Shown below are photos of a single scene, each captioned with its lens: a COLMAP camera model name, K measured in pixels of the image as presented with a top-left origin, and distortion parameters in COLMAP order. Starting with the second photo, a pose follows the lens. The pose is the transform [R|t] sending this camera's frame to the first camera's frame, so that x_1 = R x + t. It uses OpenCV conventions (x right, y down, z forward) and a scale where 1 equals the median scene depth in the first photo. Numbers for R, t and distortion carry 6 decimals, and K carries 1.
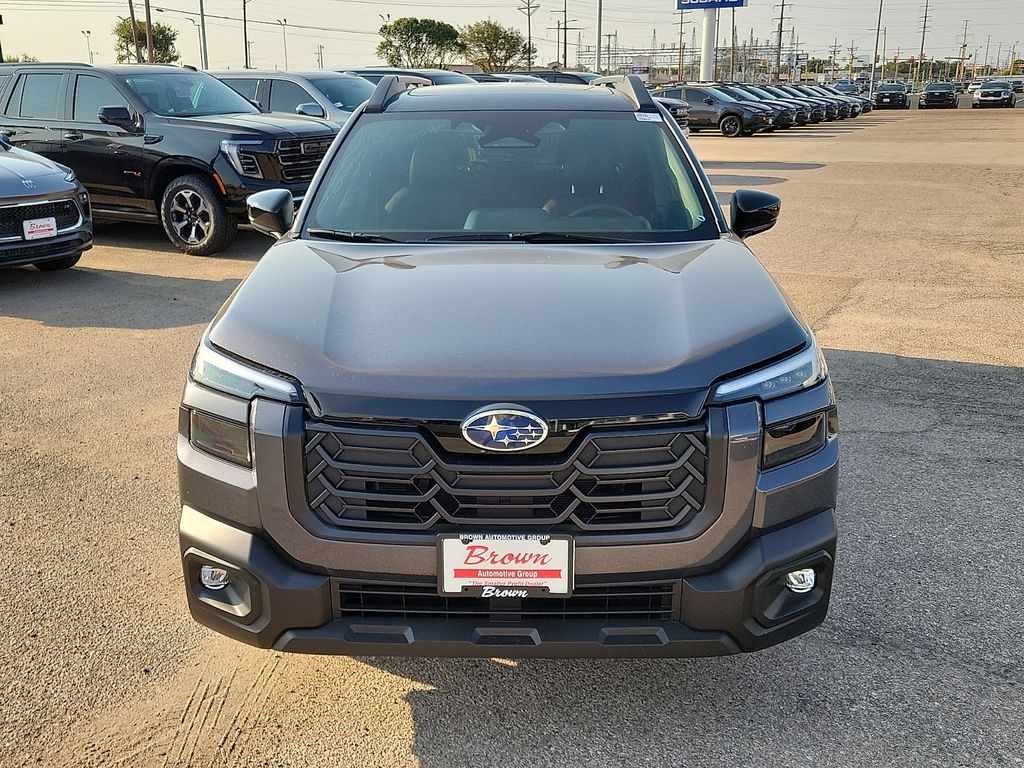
lens RADIAL K [[959.8, 0, 510.2], [0, 959.8, 385.6], [0, 0, 1]] dist [0.041107, 0.000000]
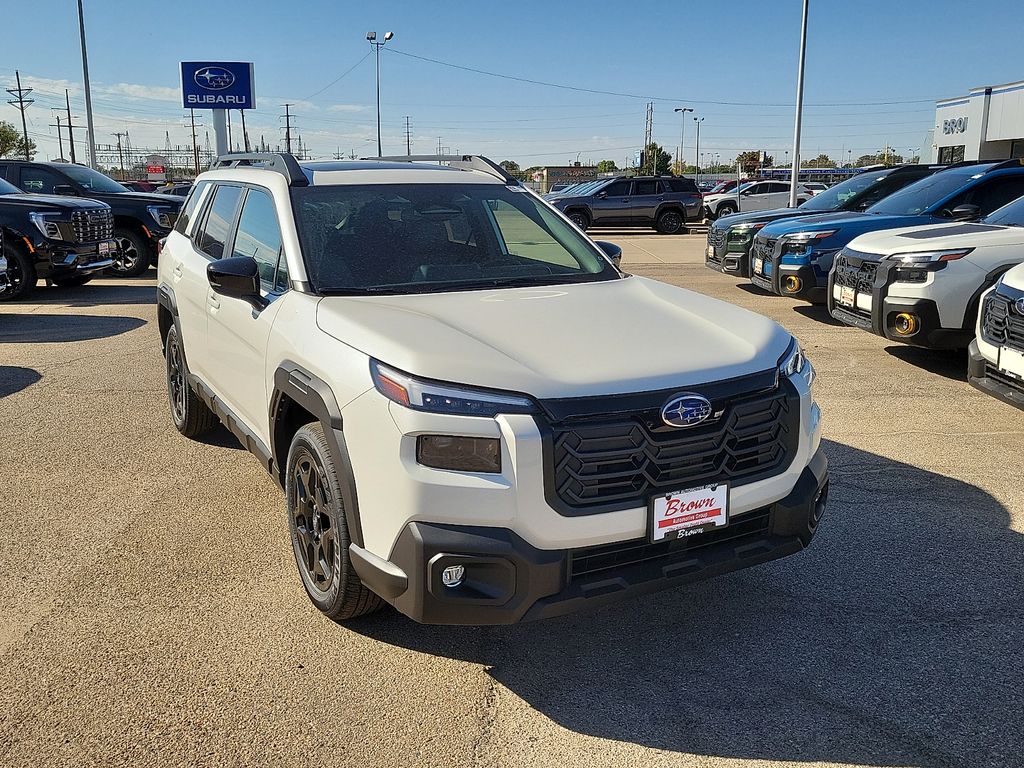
lens RADIAL K [[890.4, 0, 489.3], [0, 890.4, 367.7], [0, 0, 1]] dist [0.059651, 0.013370]
pose [[0.866425, -0.092706, 0.490626, -0.861949], [0.141923, 0.987808, -0.063979, 0.025039], [-0.478713, 0.125064, 0.869018, 0.000389]]
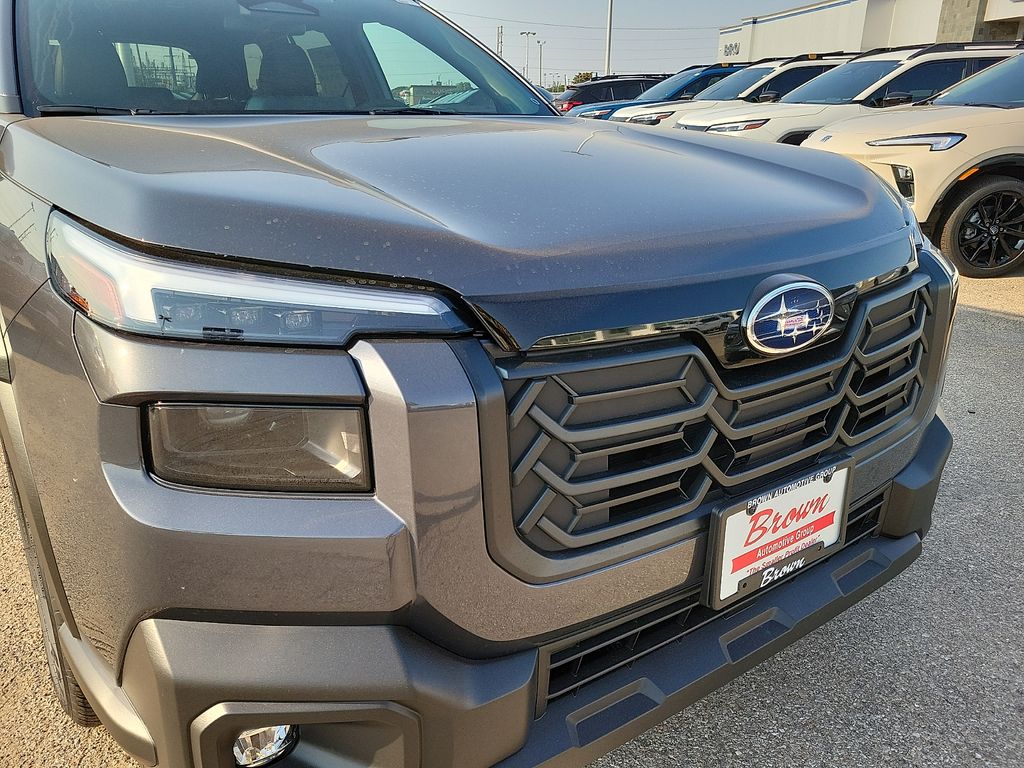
lens RADIAL K [[792.5, 0, 485.5], [0, 792.5, 373.4], [0, 0, 1]] dist [0.006995, 0.005618]
pose [[0.803777, -0.181584, 0.566542, -0.452418], [0.172305, 0.982521, 0.070453, 0.011199], [-0.569432, 0.040989, 0.821016, 0.672287]]
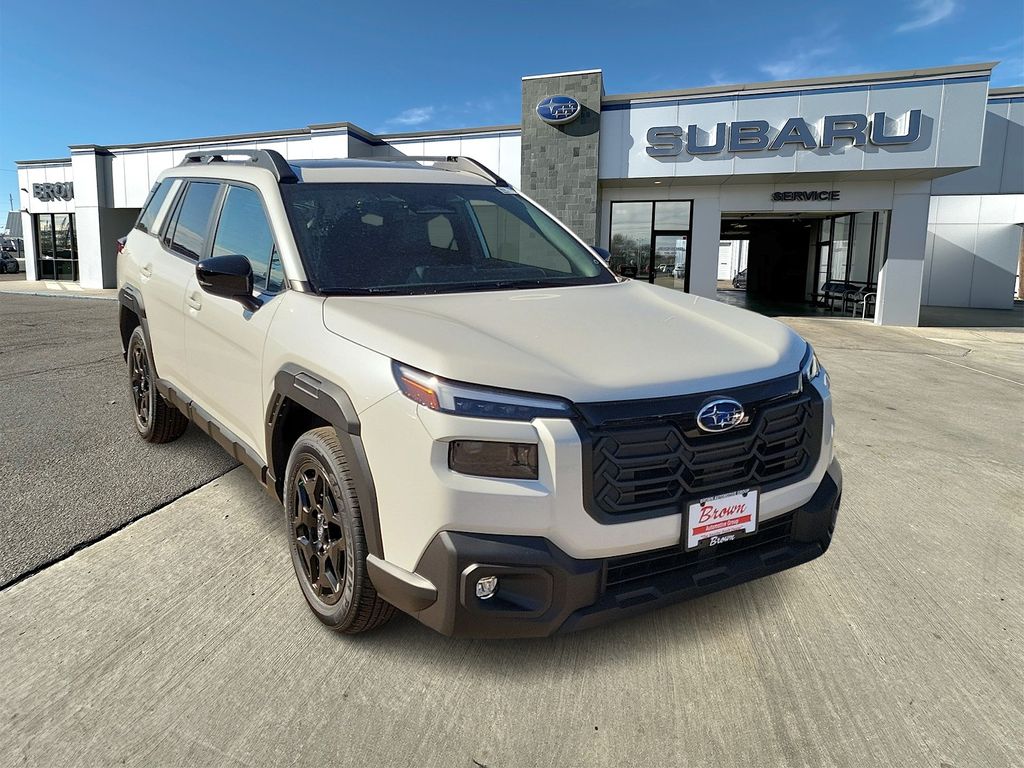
lens RADIAL K [[889.8, 0, 489.5], [0, 889.8, 369.3], [0, 0, 1]] dist [0.065119, -0.036745]
pose [[0.828825, -0.085997, 0.552859, -0.949564], [0.143124, 0.987829, -0.060910, 0.010992], [-0.540892, 0.129611, 0.831046, 0.108543]]
